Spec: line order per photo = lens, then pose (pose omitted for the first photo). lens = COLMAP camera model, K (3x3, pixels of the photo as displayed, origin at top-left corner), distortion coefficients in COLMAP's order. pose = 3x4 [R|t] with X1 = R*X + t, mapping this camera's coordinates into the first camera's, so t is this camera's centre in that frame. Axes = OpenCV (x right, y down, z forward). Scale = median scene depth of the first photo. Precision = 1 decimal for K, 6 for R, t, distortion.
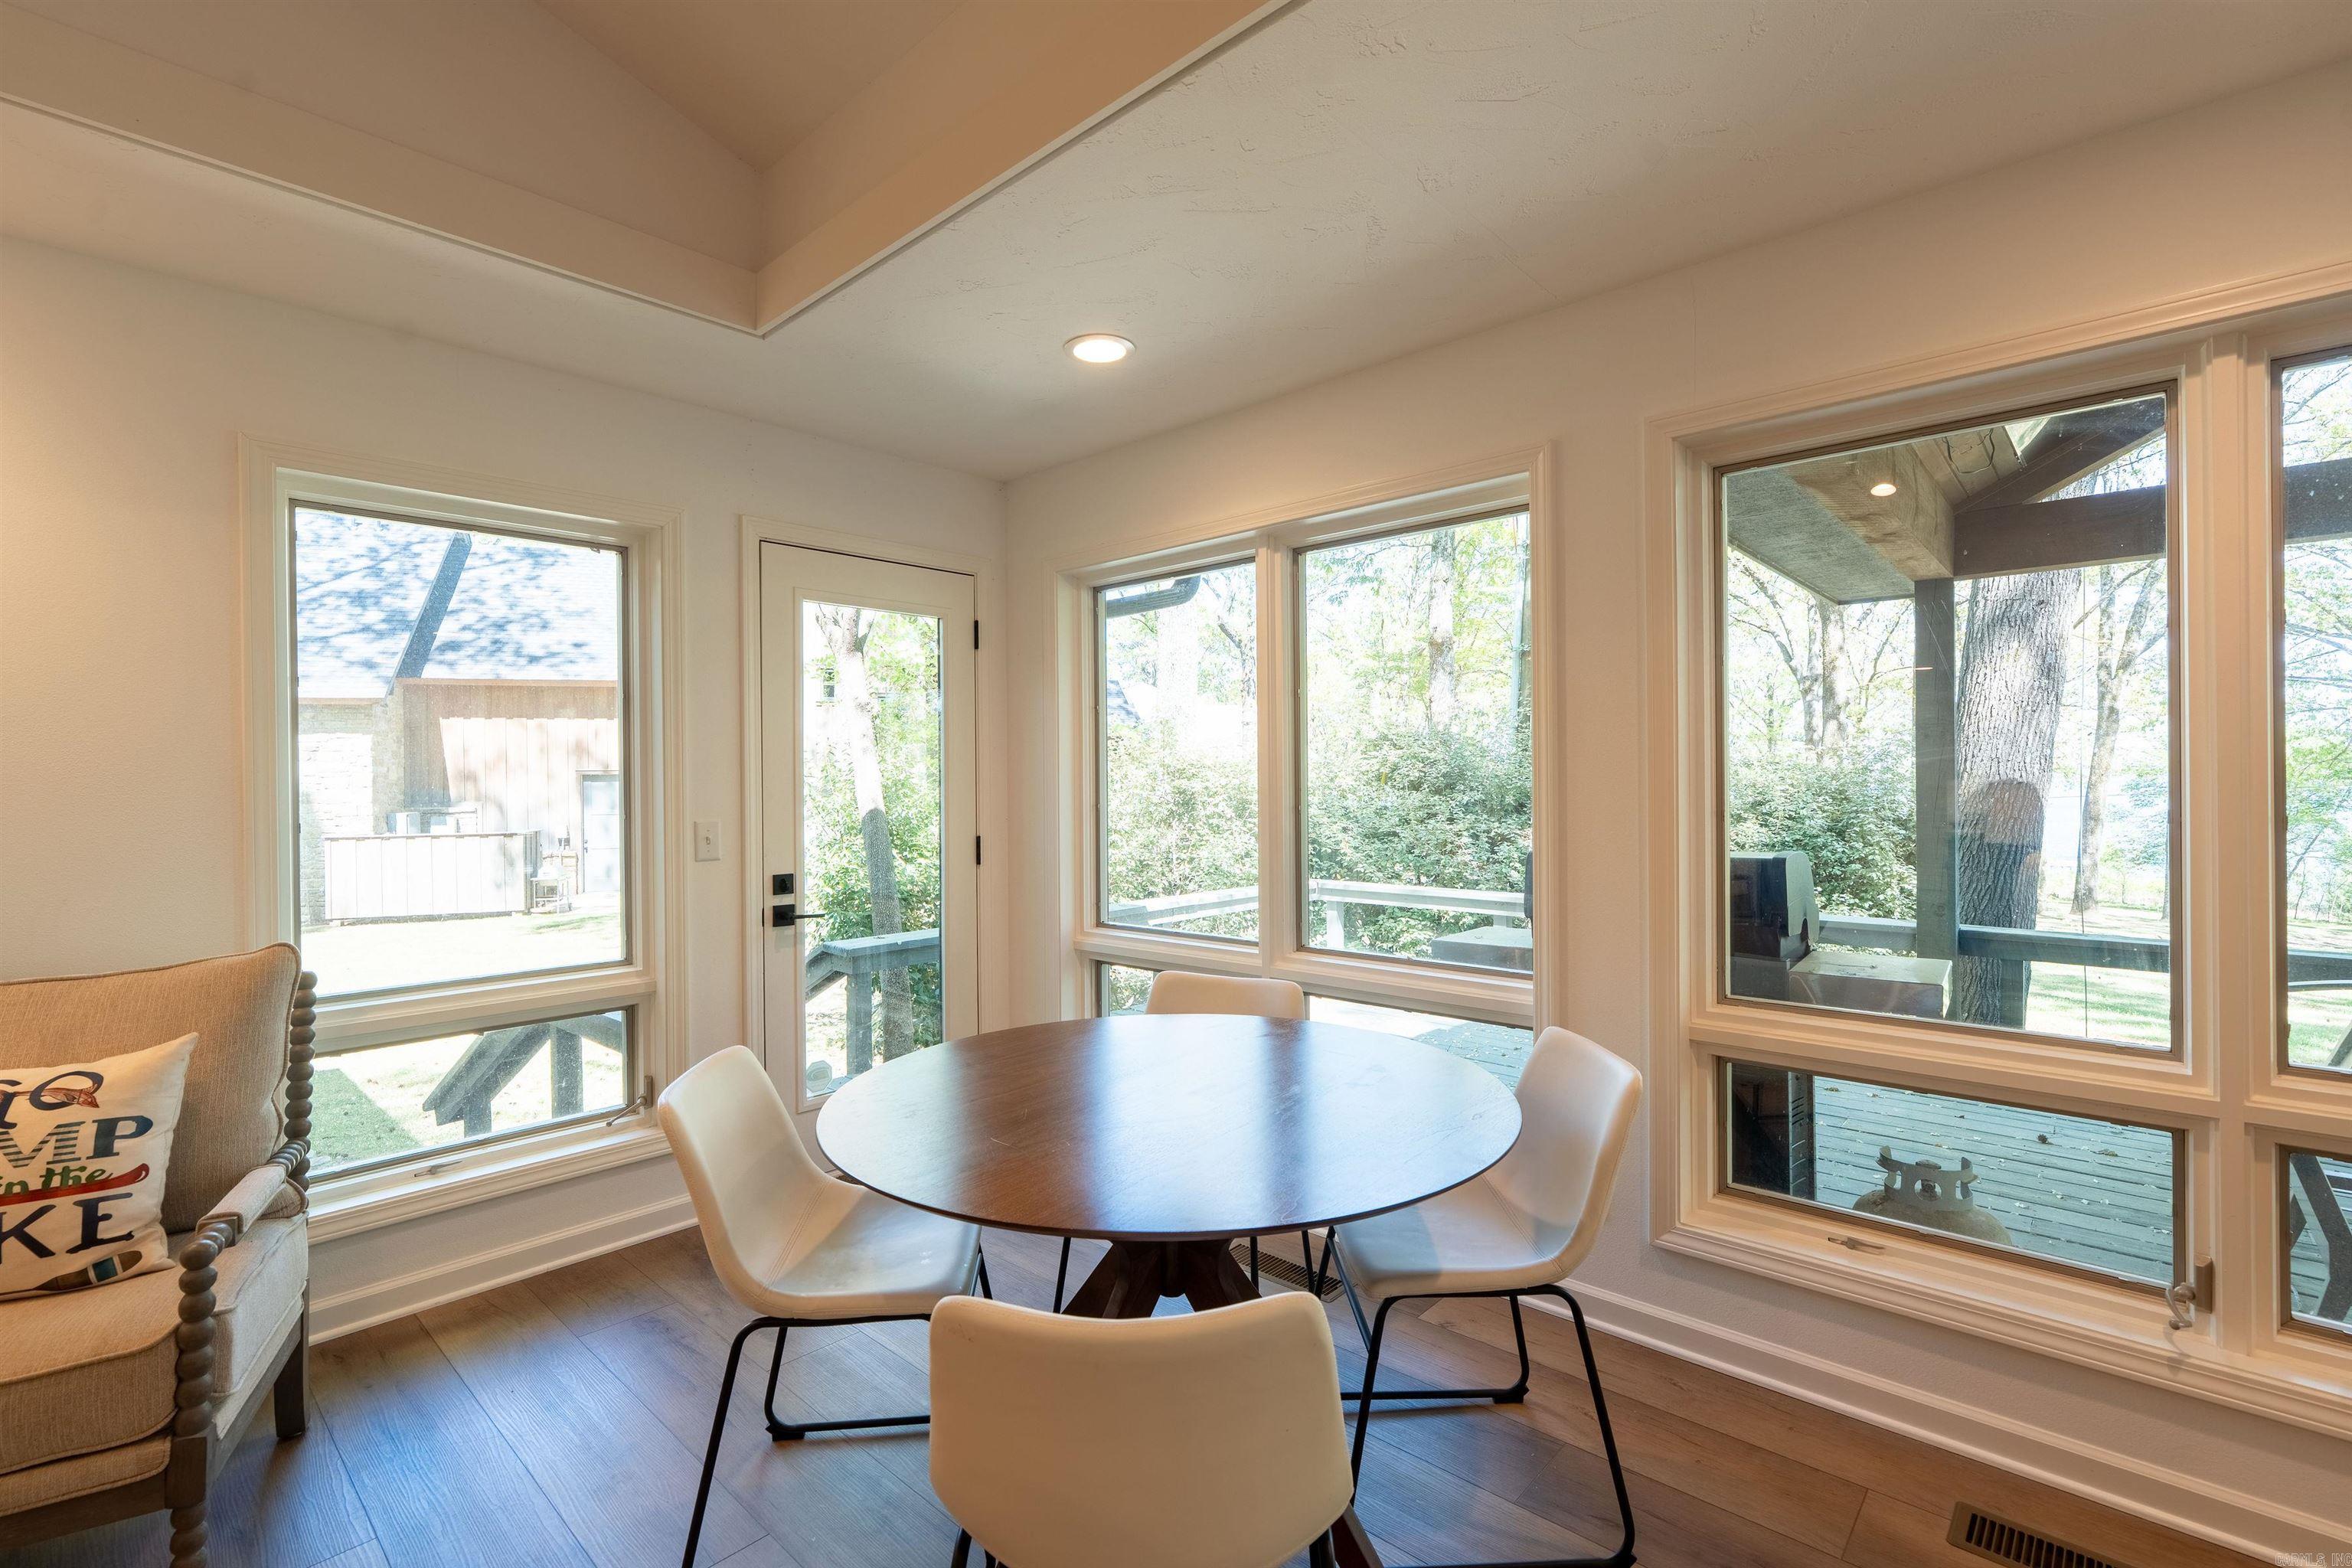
lens RADIAL K [[1051.7, 0, 1173.5], [0, 1051.7, 784.9], [0, 0, 1]] dist [-0.006839, 0.002180]
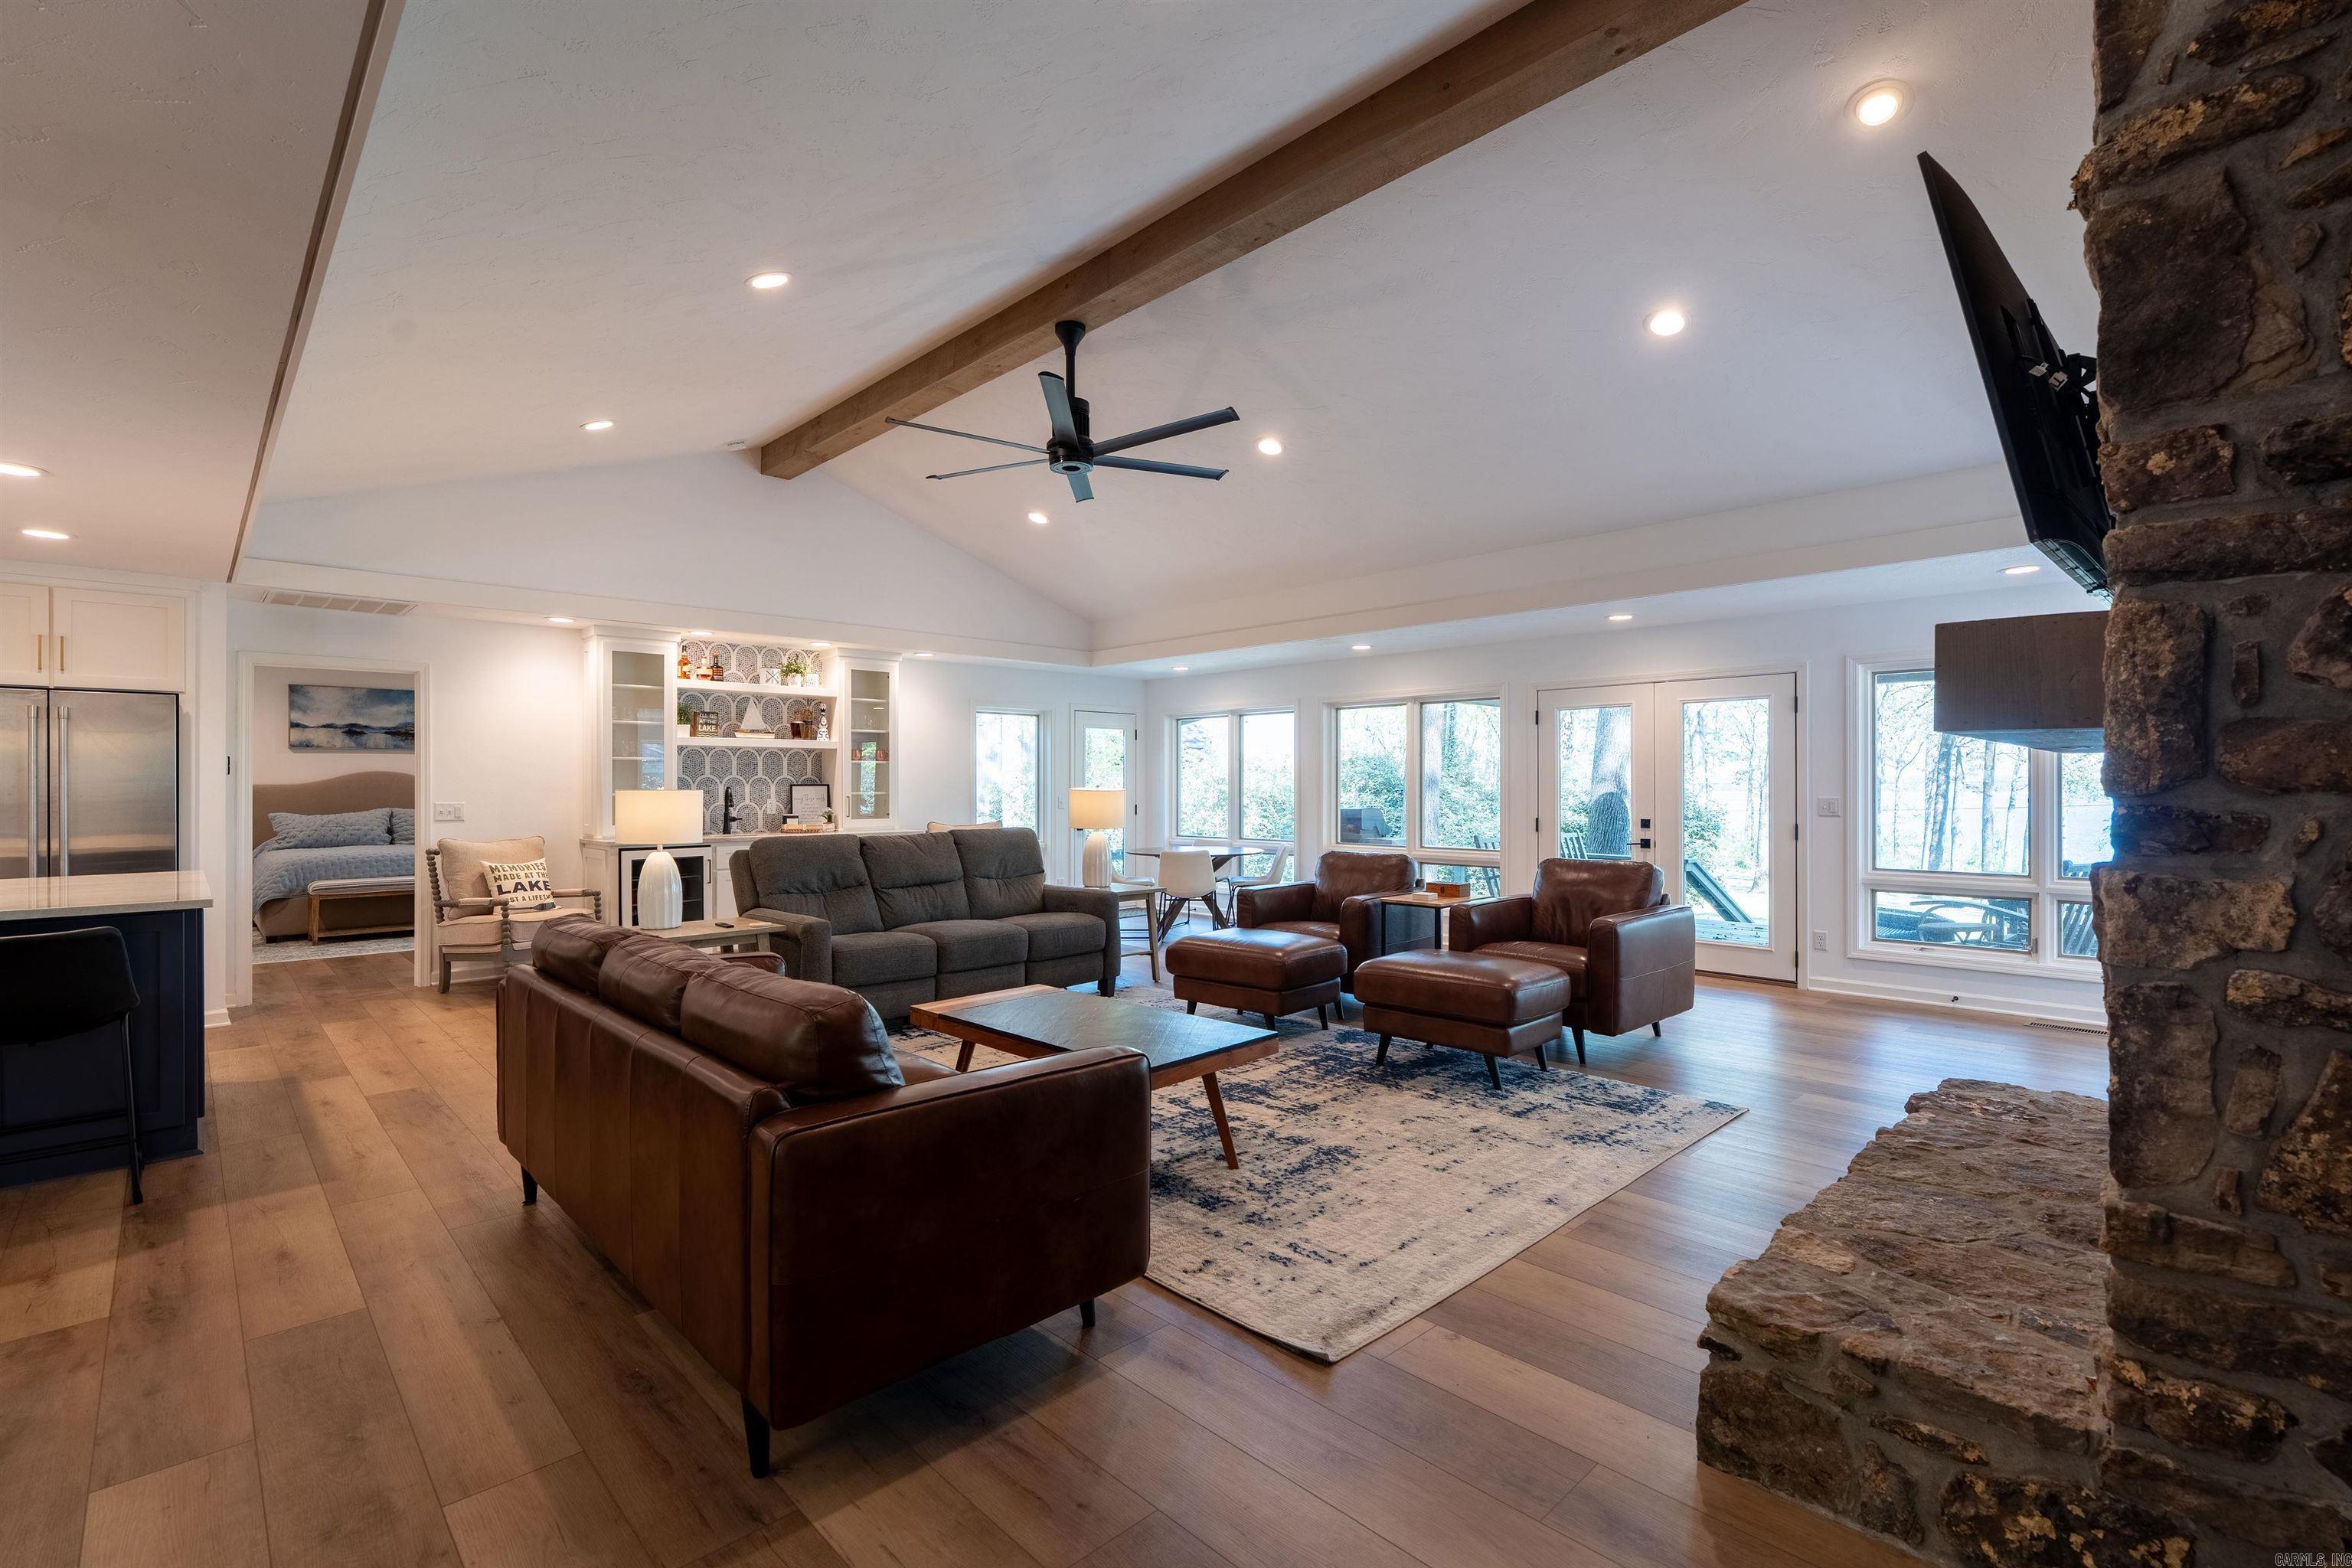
lens RADIAL K [[1051.7, 0, 1173.5], [0, 1051.7, 784.9], [0, 0, 1]] dist [-0.006839, 0.002180]
pose [[0.997874, 0.005618, -0.064925, 0.103304], [-0.005865, 0.999976, -0.003617, 0.003996], [0.064903, 0.003990, 0.997884, -1.871855]]
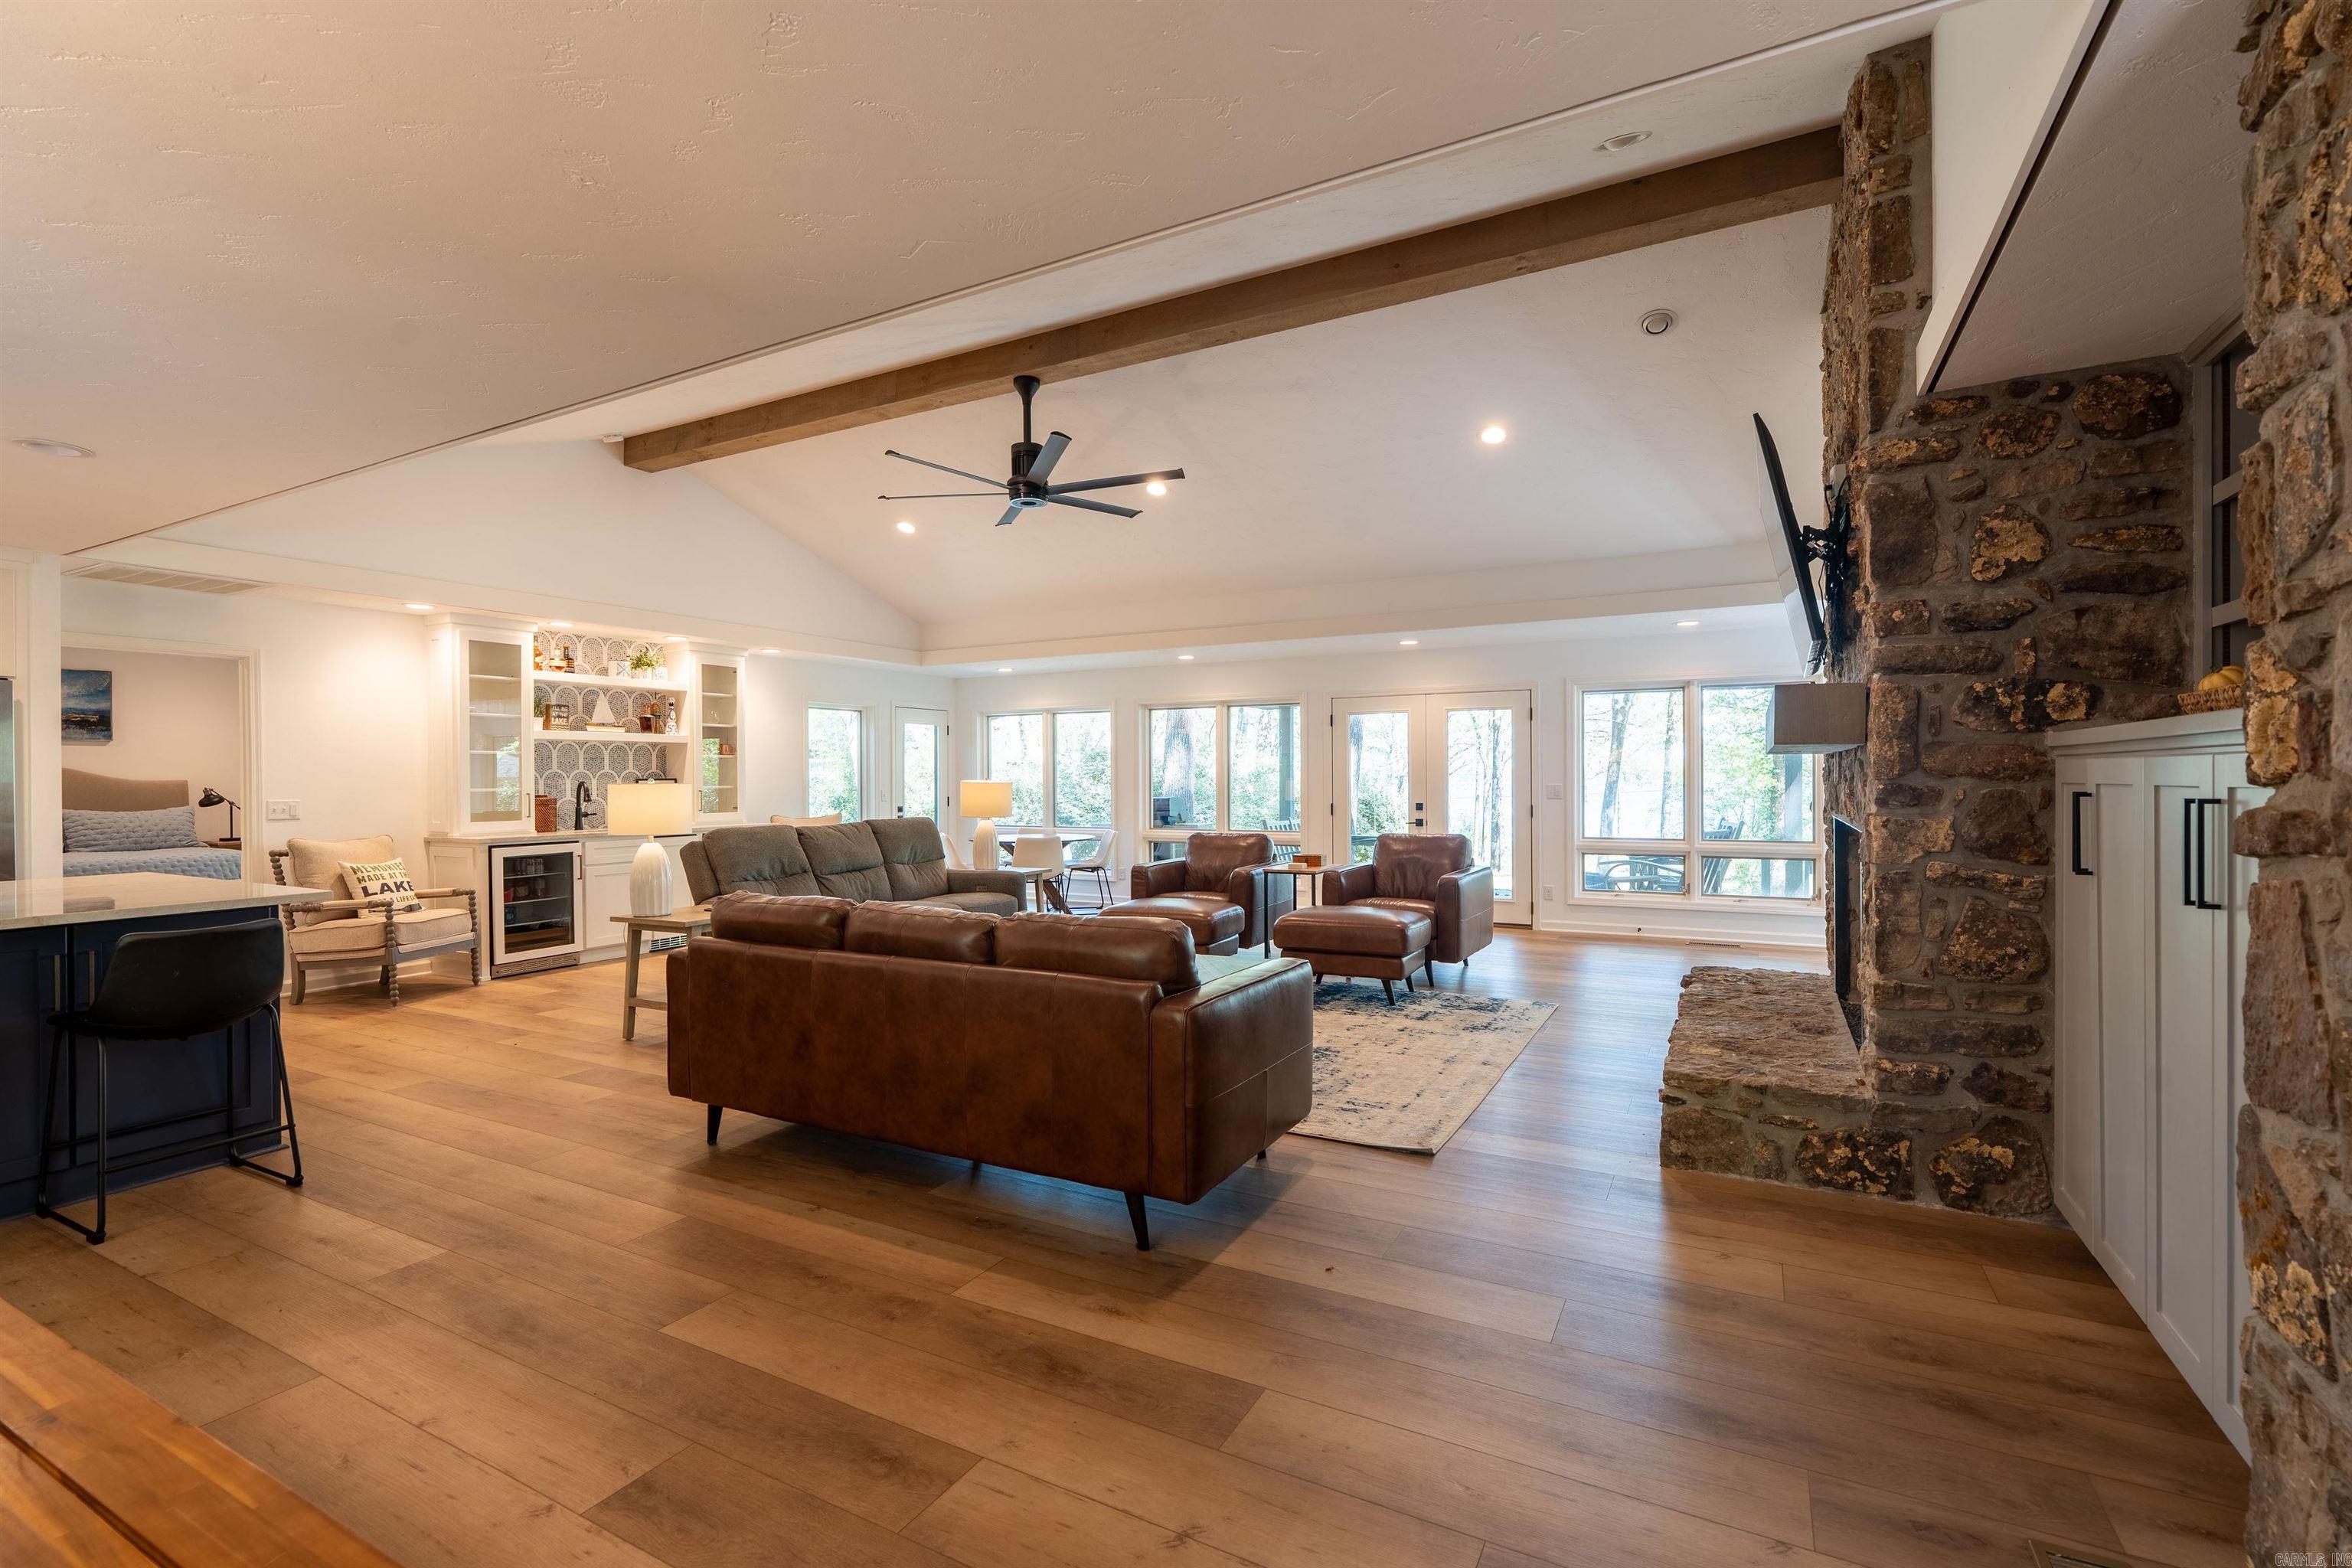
lens RADIAL K [[1051.7, 0, 1173.5], [0, 1051.7, 784.9], [0, 0, 1]] dist [-0.006839, 0.002180]
pose [[0.970258, -0.000331, 0.242074, -0.290836], [-0.000199, 0.999998, 0.002161, 0.007455], [-0.242075, -0.002145, 0.970255, -2.103379]]
